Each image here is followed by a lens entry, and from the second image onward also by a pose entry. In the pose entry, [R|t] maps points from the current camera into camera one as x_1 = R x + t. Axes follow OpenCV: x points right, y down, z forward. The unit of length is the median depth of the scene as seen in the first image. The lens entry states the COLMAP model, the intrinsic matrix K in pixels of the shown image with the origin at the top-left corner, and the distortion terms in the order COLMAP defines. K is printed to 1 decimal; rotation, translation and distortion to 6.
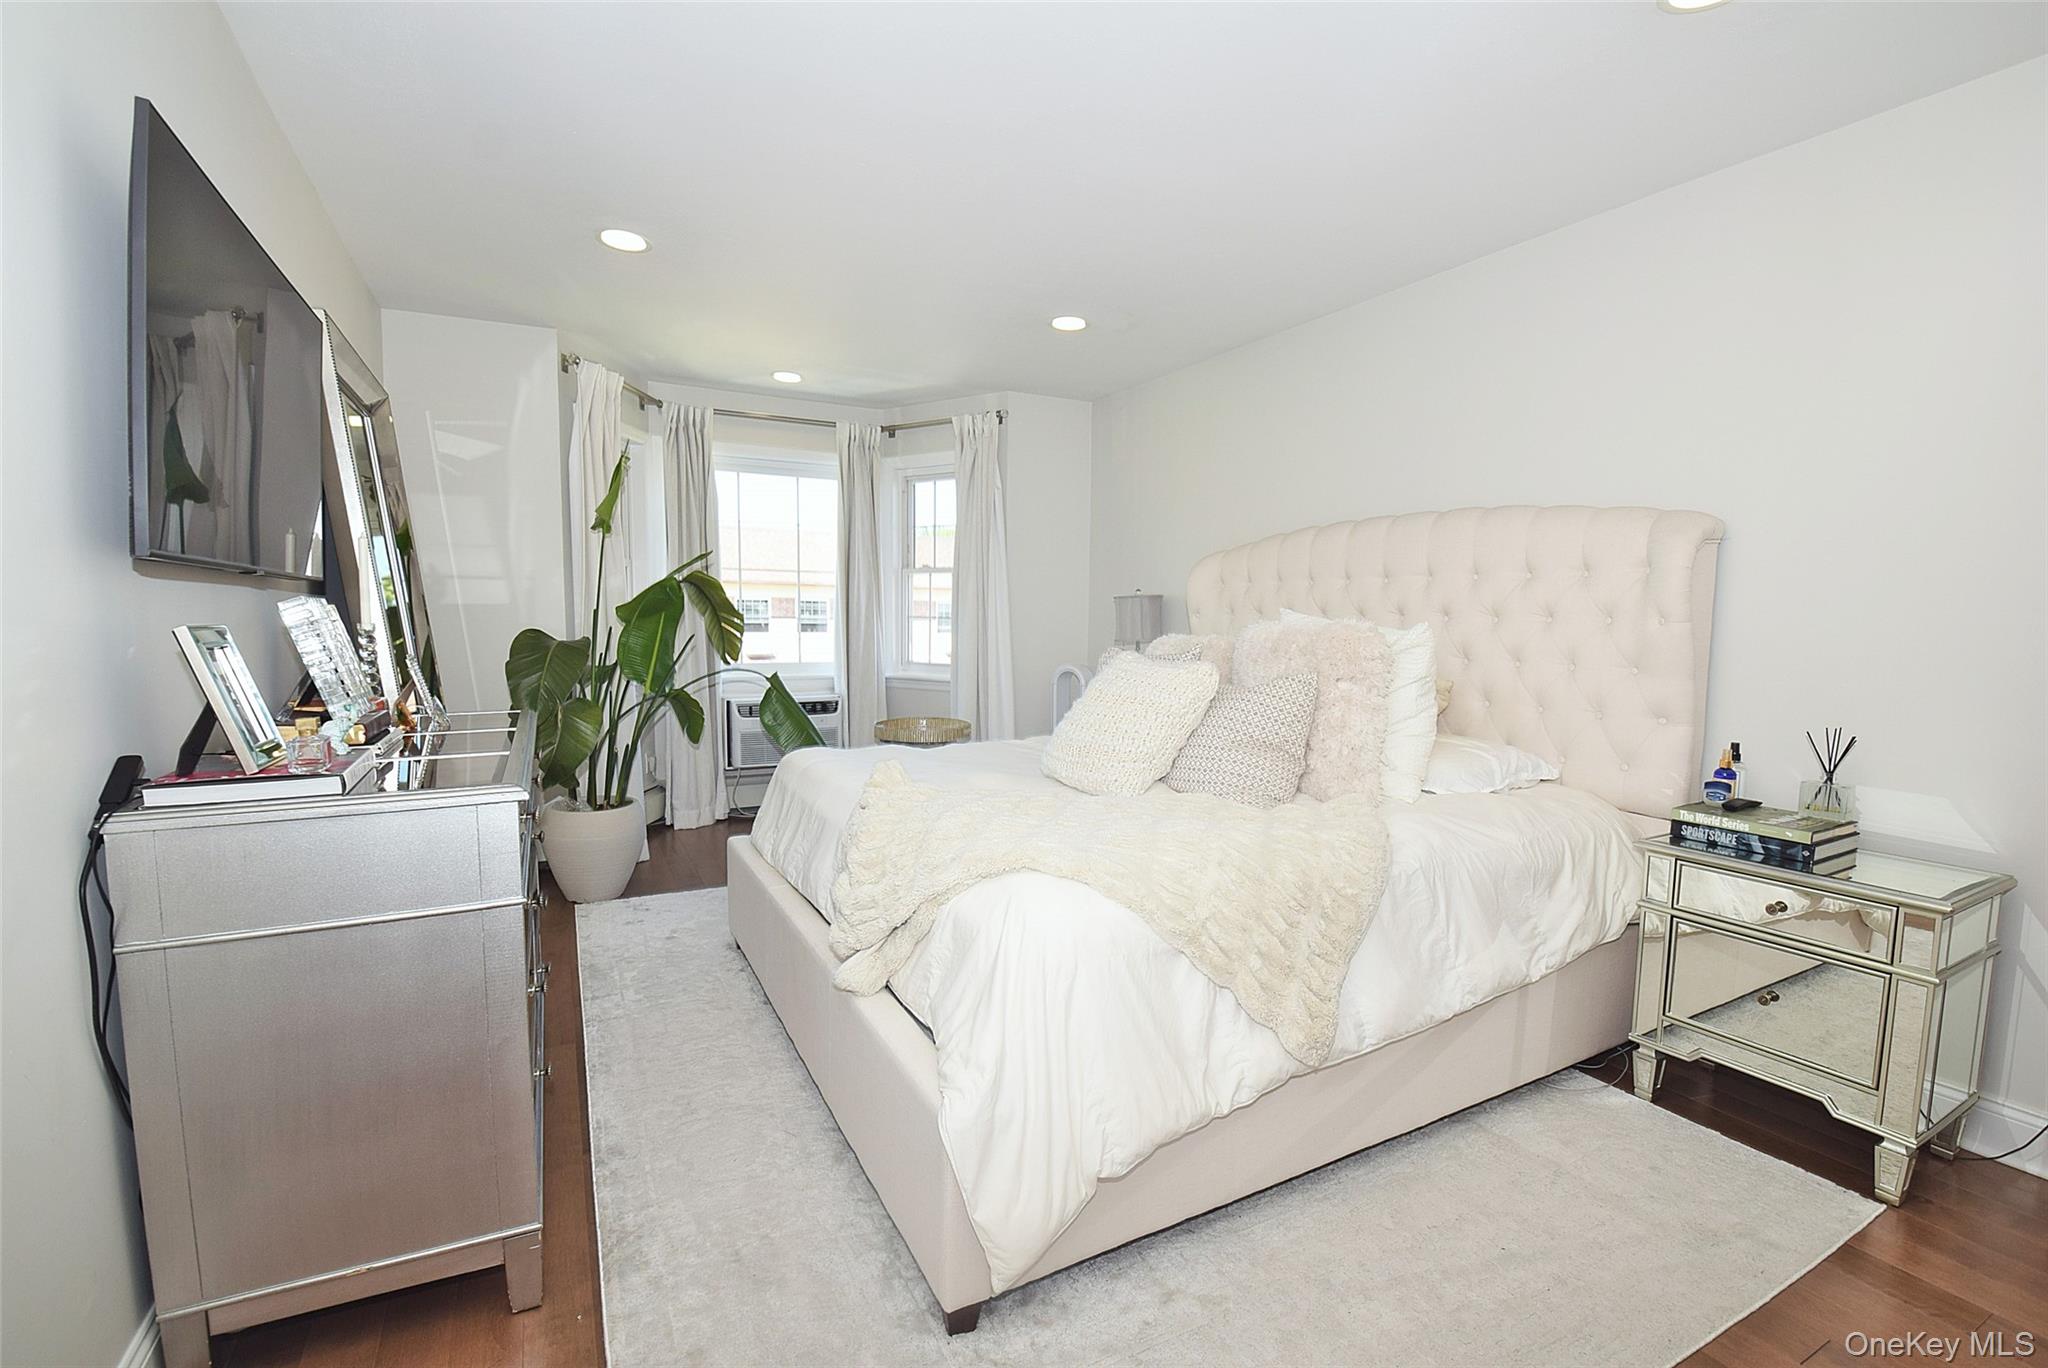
lens RADIAL K [[910.1, 0, 1029.6], [0, 910.1, 705.4], [0, 0, 1]] dist [-0.004371, -0.010491]
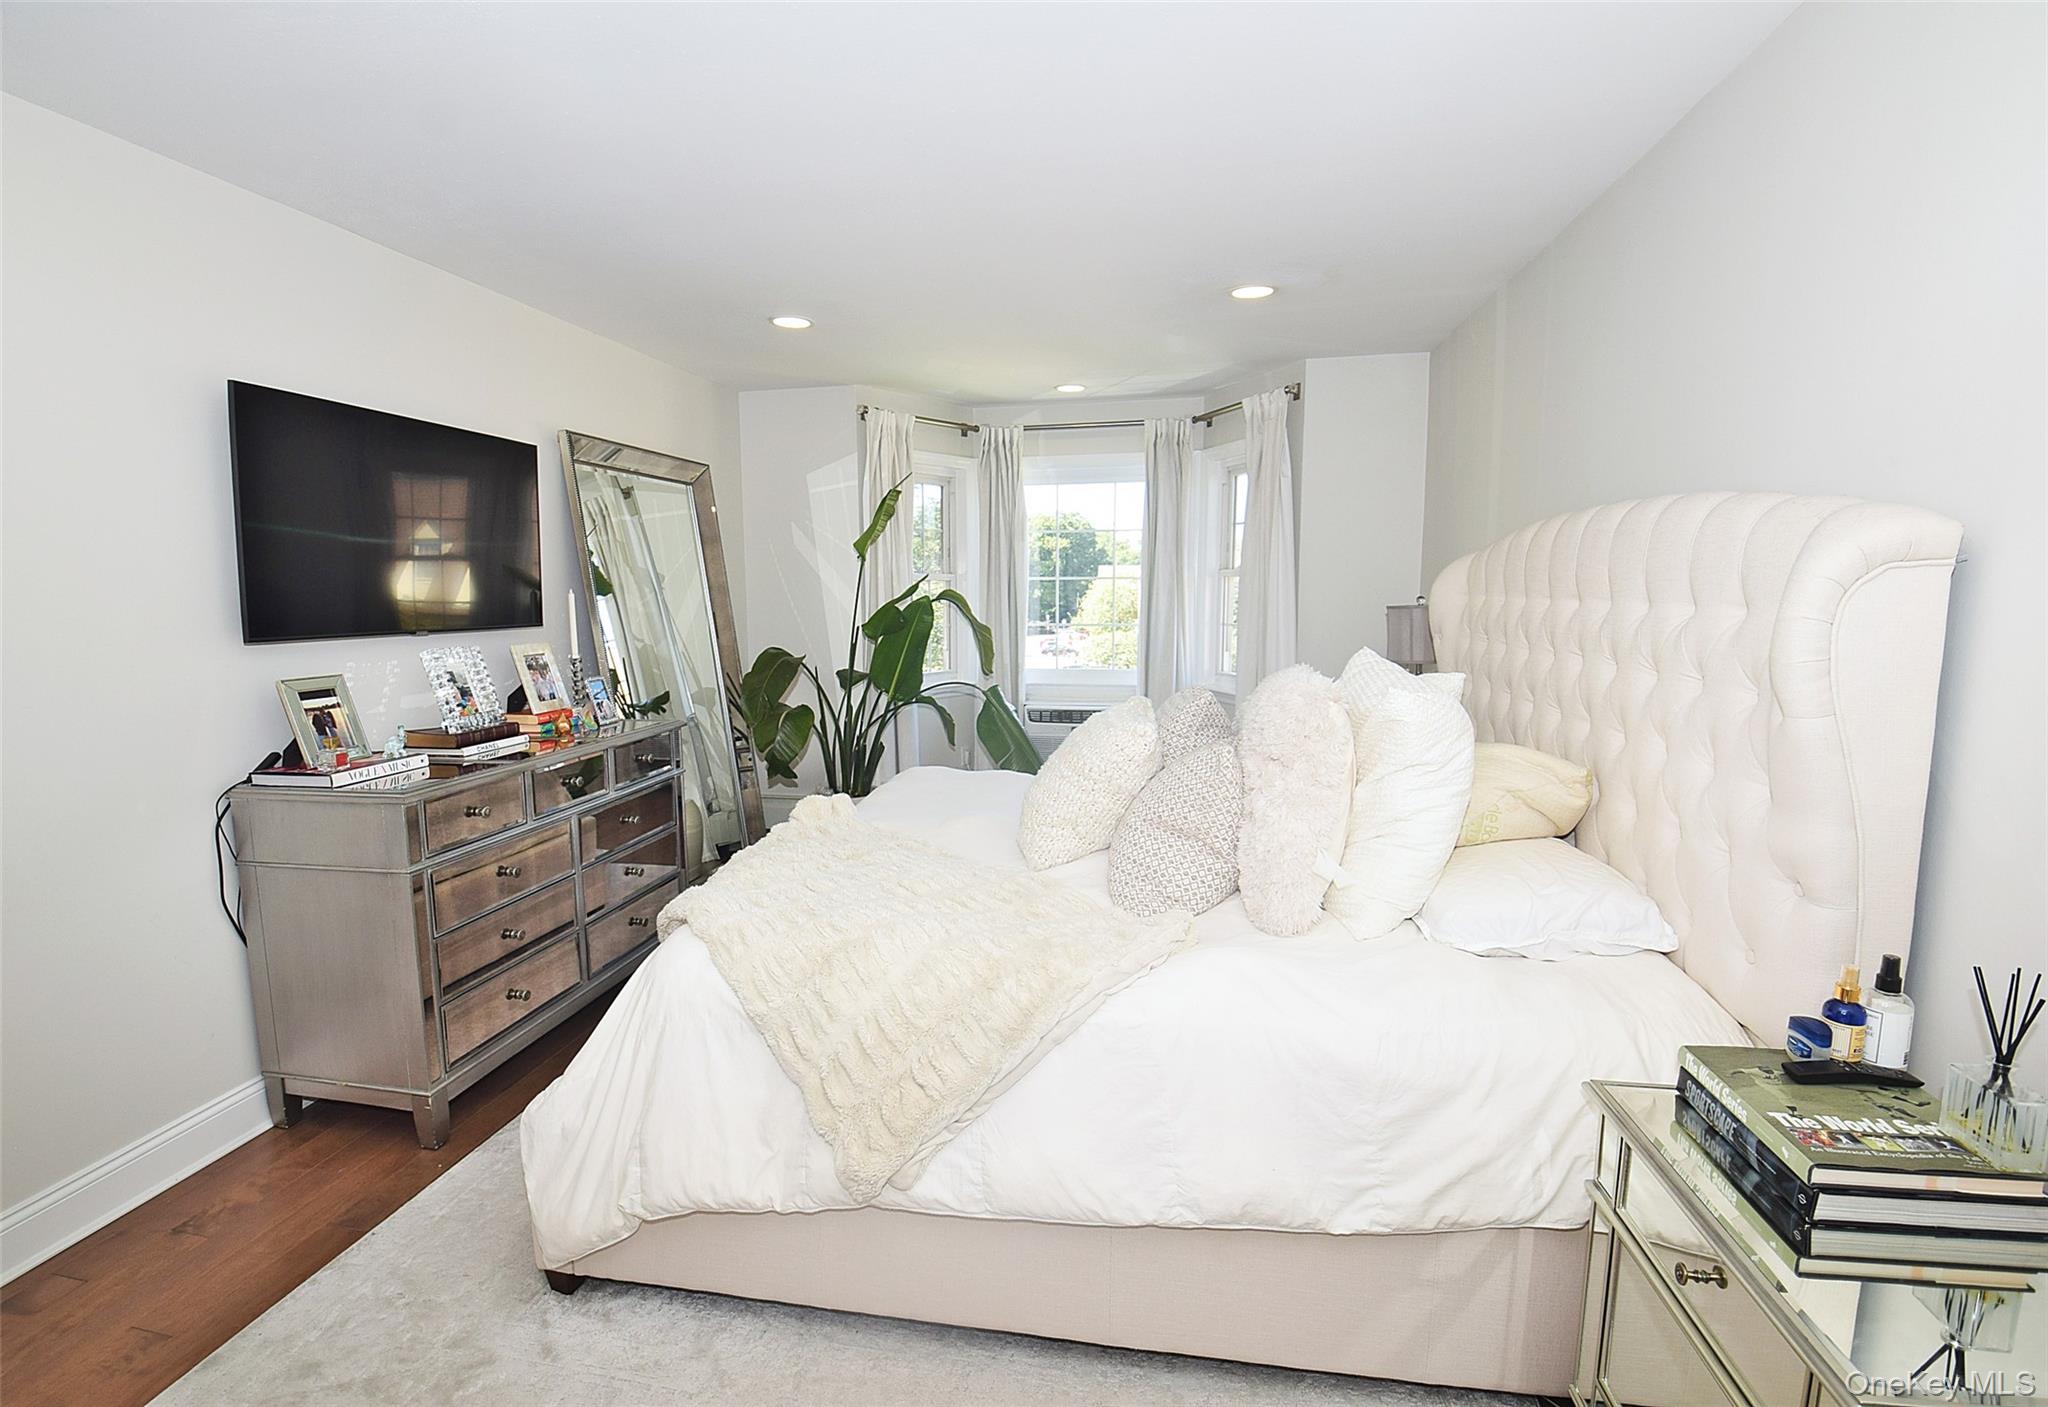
lens RADIAL K [[989.1, 0, 1023.5], [0, 989.1, 702.7], [0, 0, 1]] dist [-0.004671, -0.001013]
pose [[0.764283, 0.058491, -0.642223, 0.490386], [-0.043827, 0.998287, 0.038764, -0.066981], [0.643390, -0.001480, 0.765537, 0.165403]]
